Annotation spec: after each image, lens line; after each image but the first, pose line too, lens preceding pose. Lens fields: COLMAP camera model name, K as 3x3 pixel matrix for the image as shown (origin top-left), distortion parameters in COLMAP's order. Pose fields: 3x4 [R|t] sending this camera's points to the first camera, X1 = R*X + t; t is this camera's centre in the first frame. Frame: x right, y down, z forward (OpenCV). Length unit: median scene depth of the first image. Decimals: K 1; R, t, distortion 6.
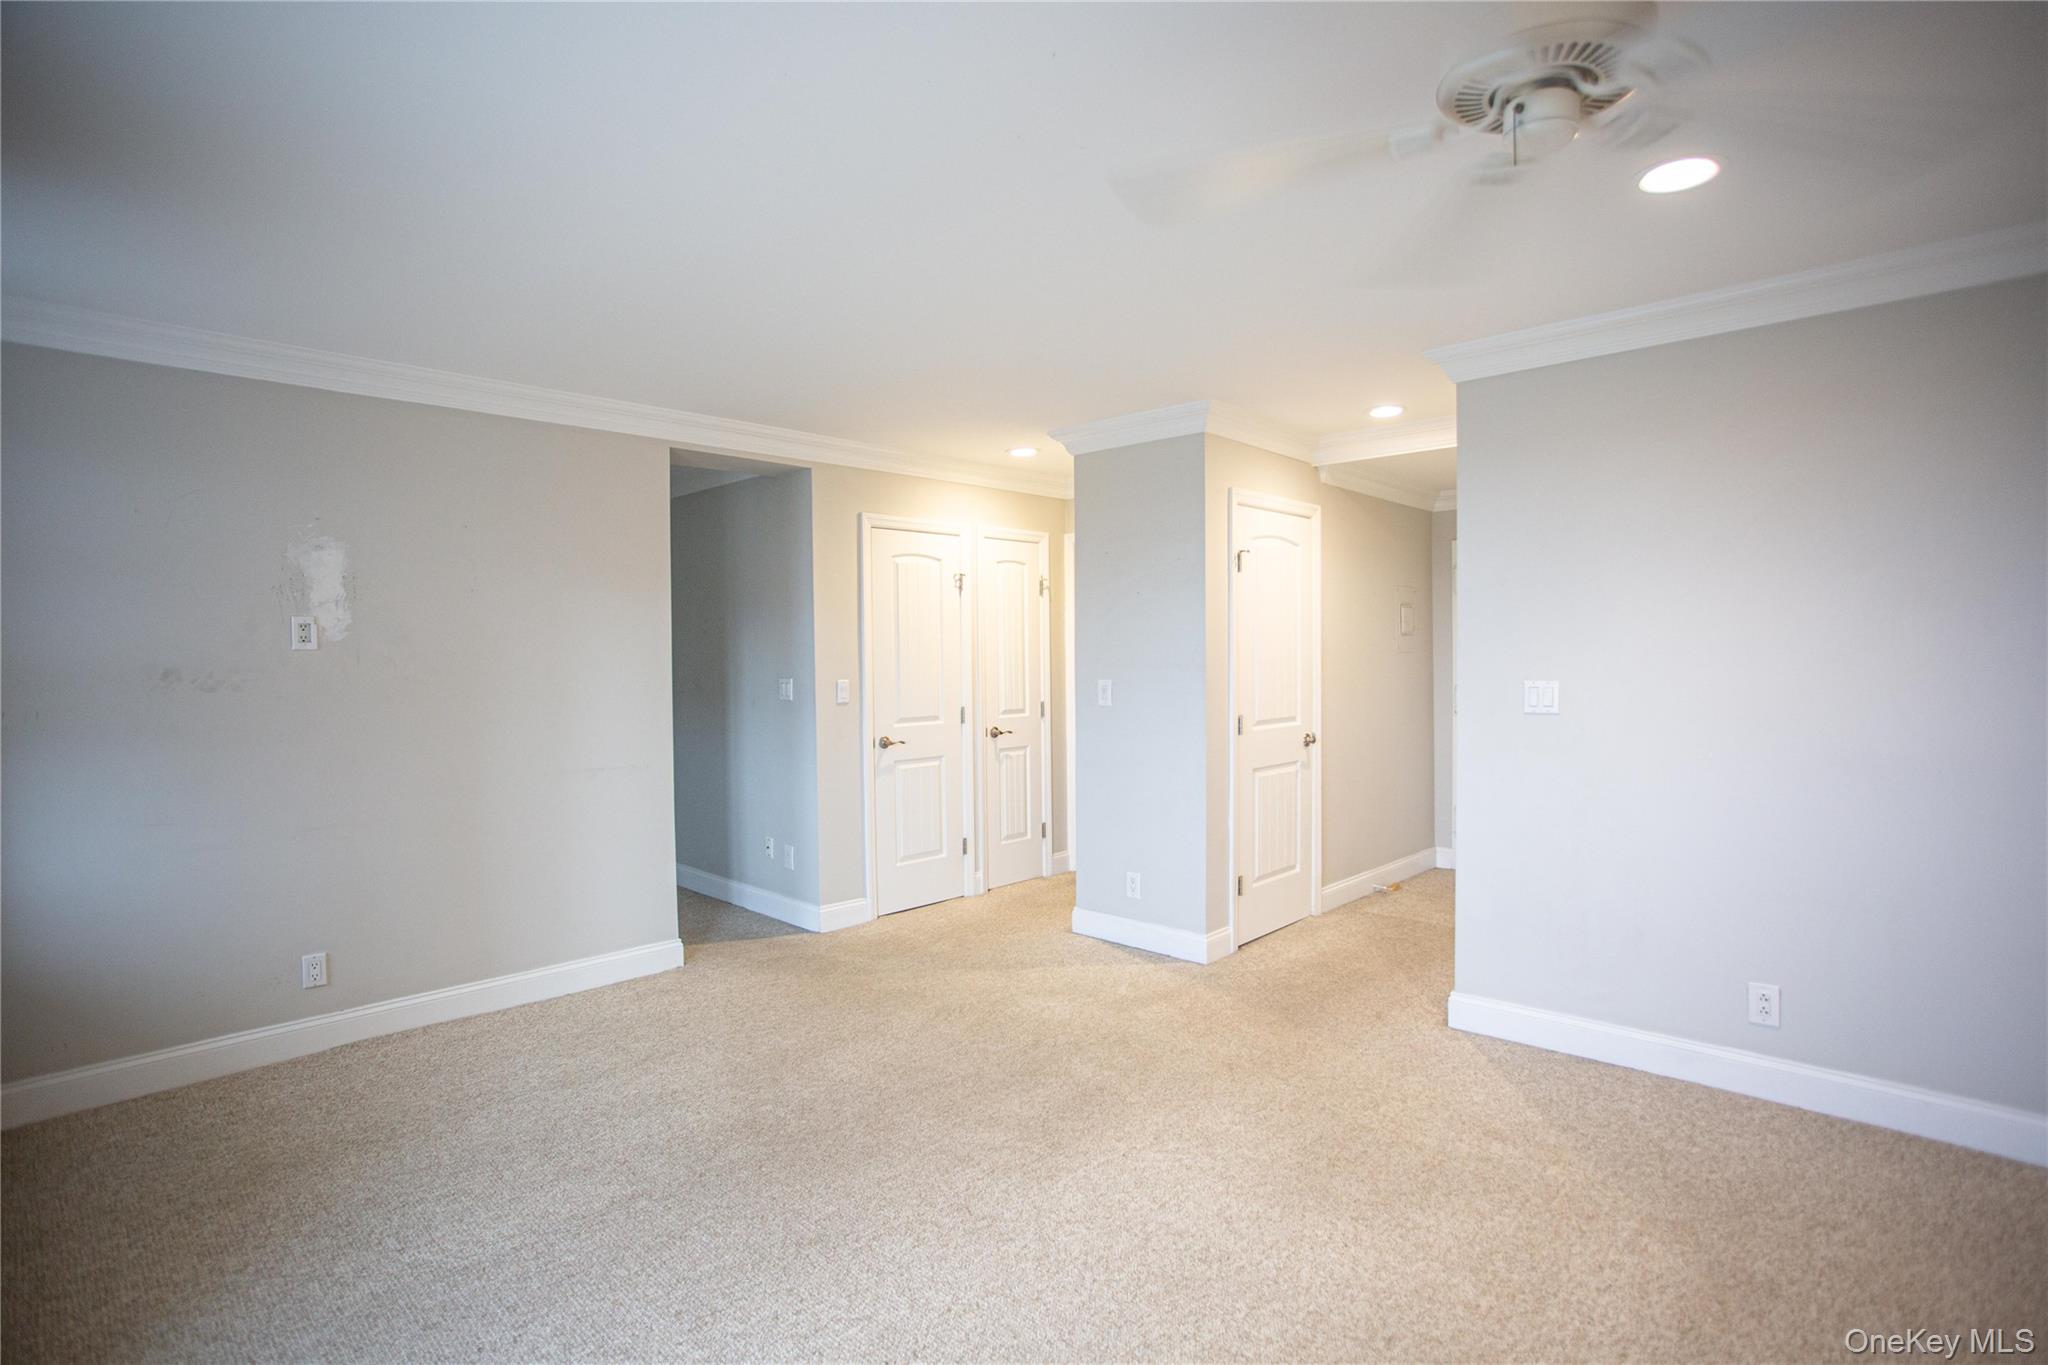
lens RADIAL K [[991.1, 0, 1027.1], [0, 991.1, 680.6], [0, 0, 1]] dist [-0.072421, 0.032055]
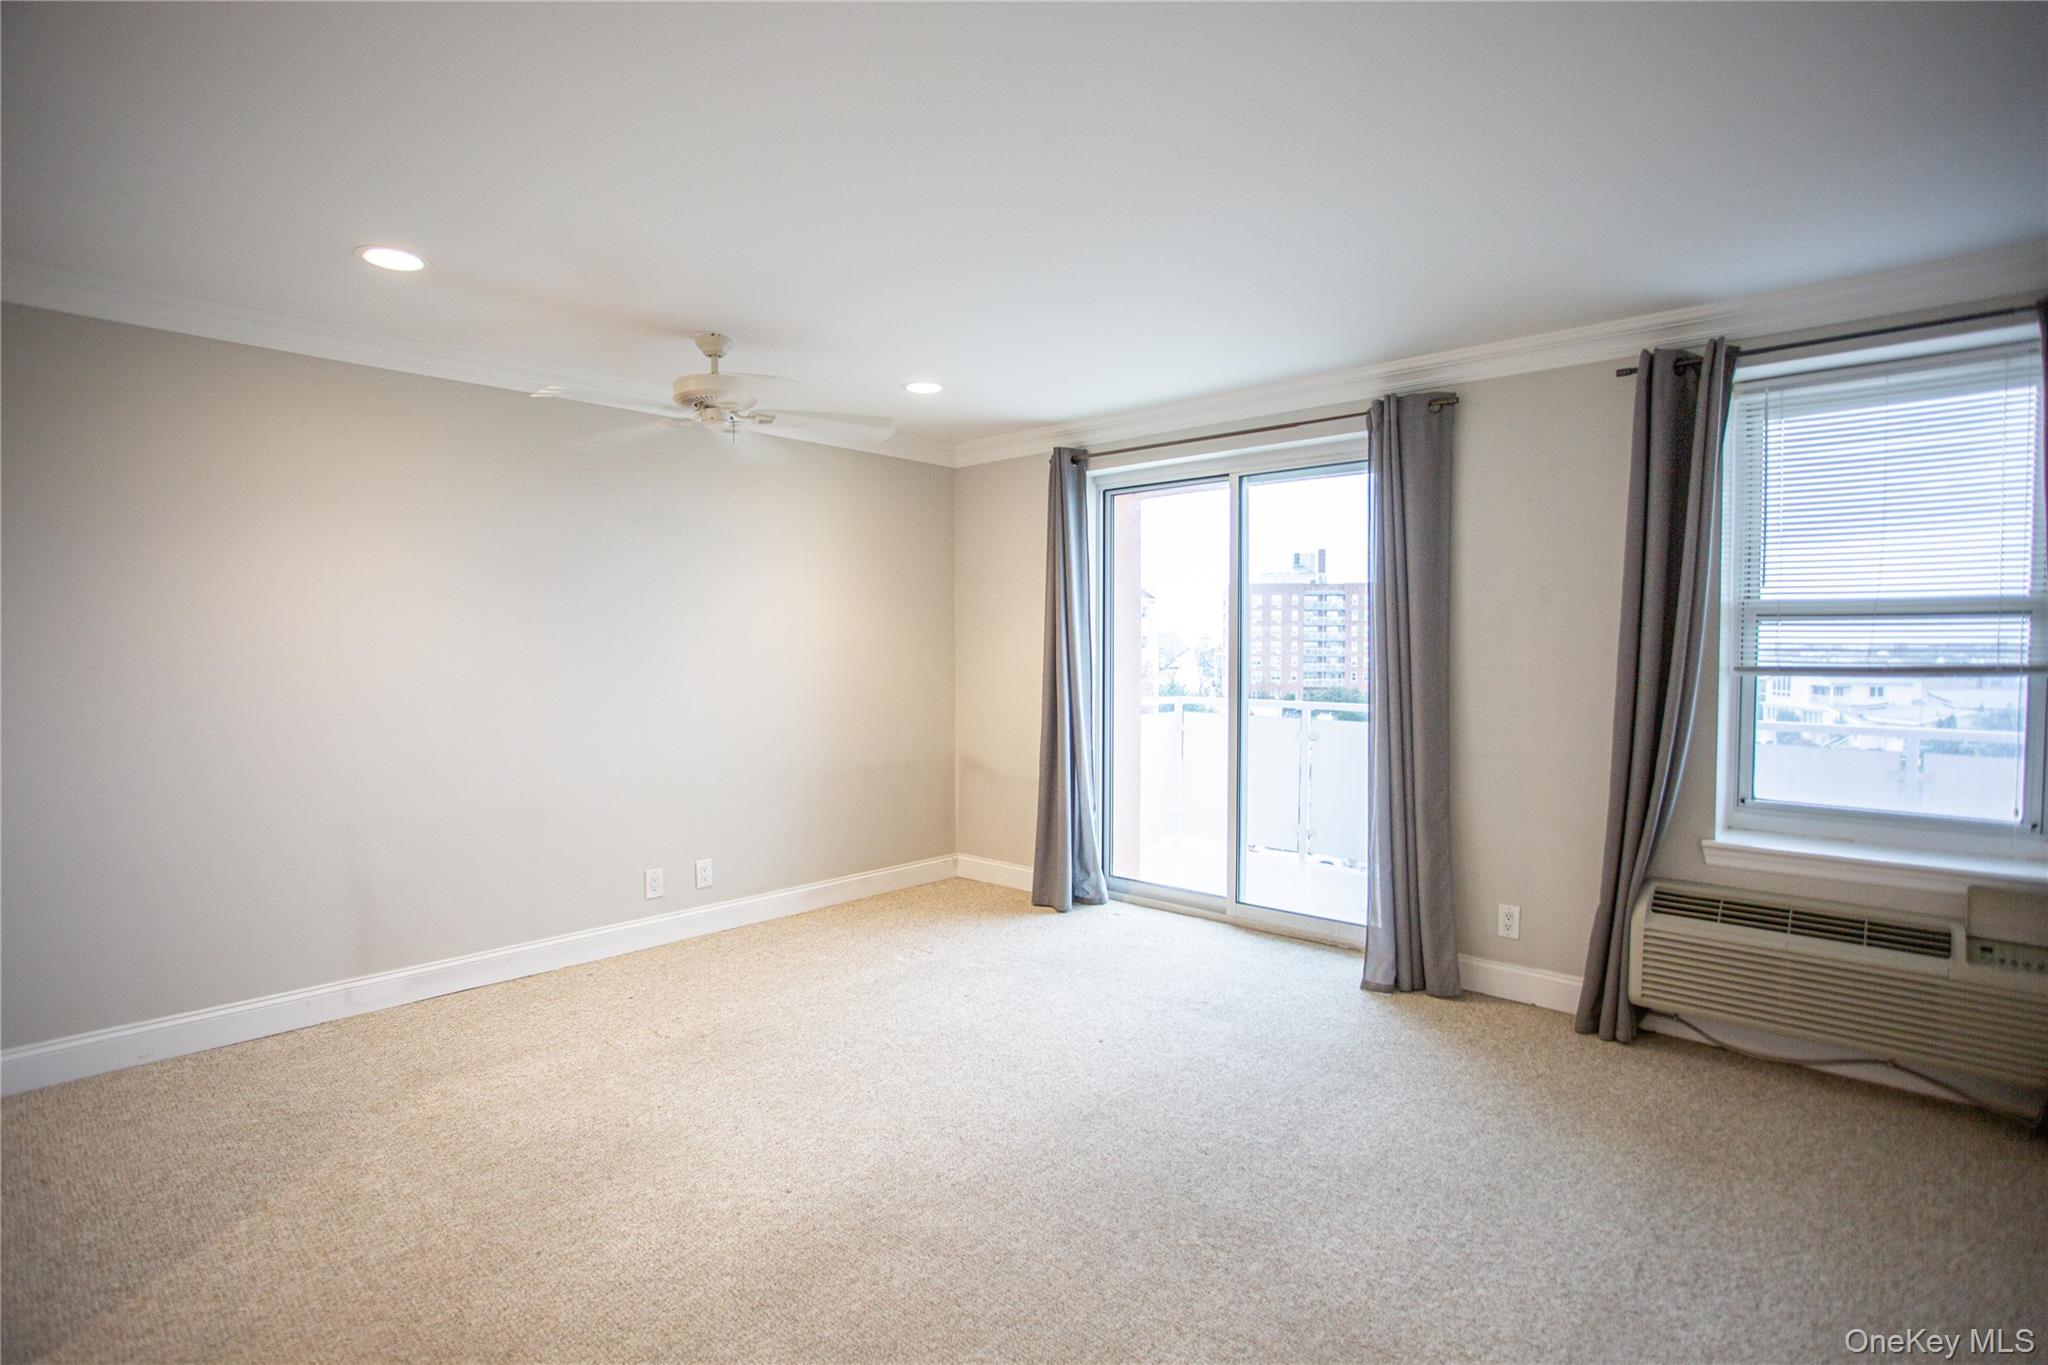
lens RADIAL K [[991.1, 0, 1027.1], [0, 991.1, 680.6], [0, 0, 1]] dist [-0.072421, 0.032055]
pose [[-0.999703, 0.010037, -0.022215, -0.073219], [0.008616, 0.997966, 0.063168, -0.023990], [0.022804, 0.062958, -0.997756, 1.327131]]
